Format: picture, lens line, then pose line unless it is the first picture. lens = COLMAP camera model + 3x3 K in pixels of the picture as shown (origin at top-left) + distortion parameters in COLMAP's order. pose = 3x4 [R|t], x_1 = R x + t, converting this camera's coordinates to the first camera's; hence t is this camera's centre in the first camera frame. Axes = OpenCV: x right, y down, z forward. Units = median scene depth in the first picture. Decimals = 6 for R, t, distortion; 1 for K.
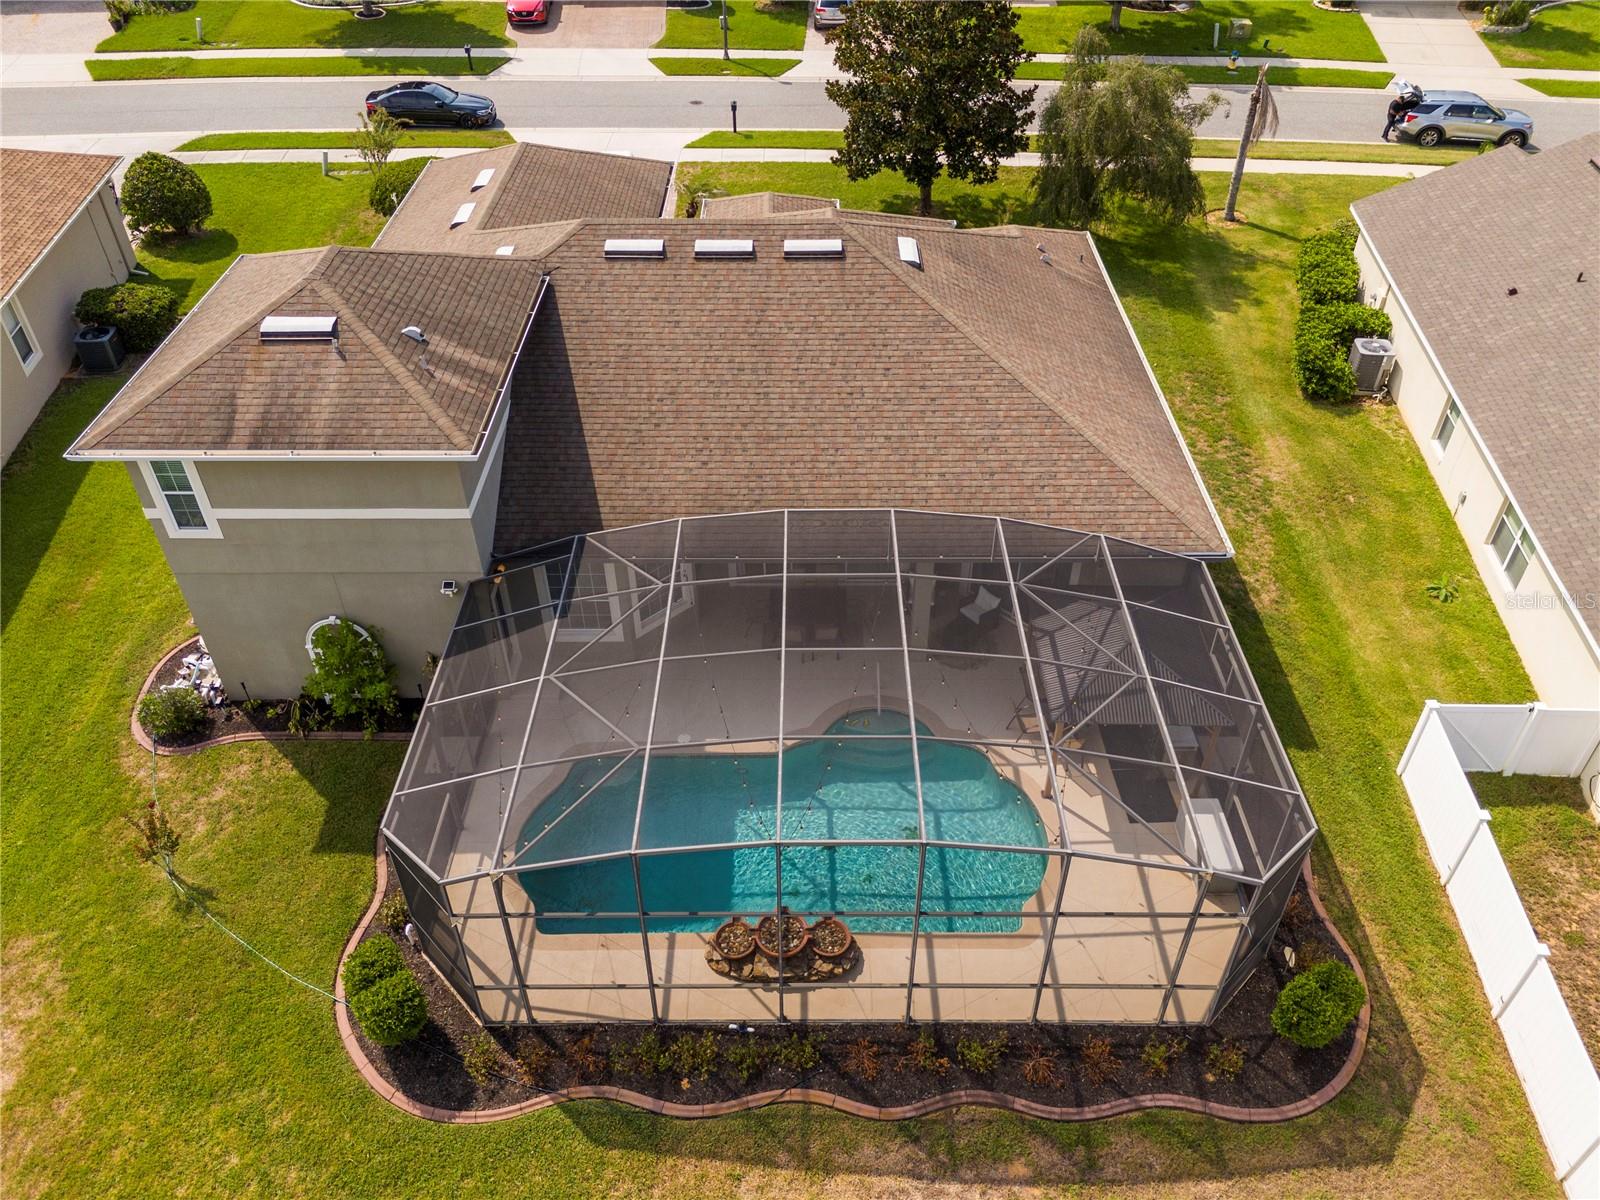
lens RADIAL K [[1186.7, 0, 800.0], [0, 1186.7, 600.0], [0, 0, 1]] dist [0.035840, -0.015688]
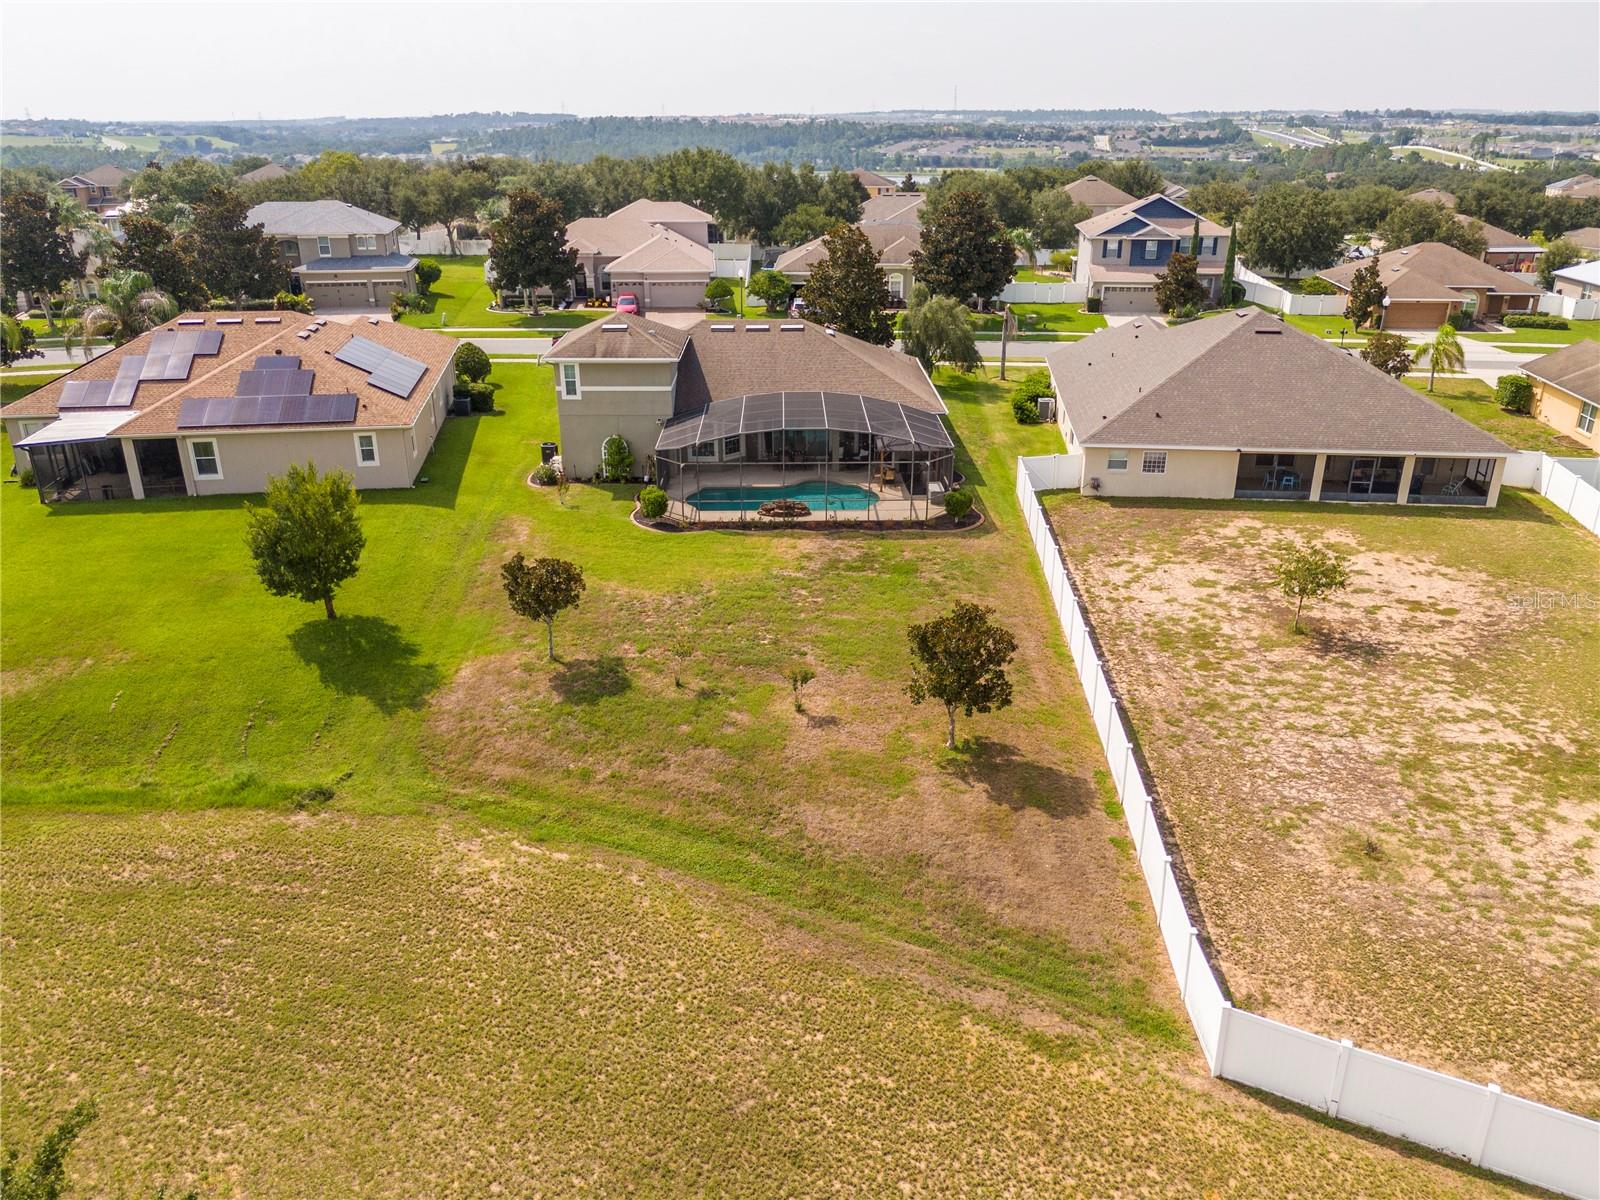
lens RADIAL K [[1180.6, 0, 800.0], [0, 1180.6, 600.0], [0, 0, 1]] dist [0.077721, -0.083103]
pose [[0.999820, -0.005796, 0.018062, -0.023943], [0.011005, 0.952790, -0.303430, 1.157368], [-0.015451, 0.303575, 0.952682, -1.401236]]
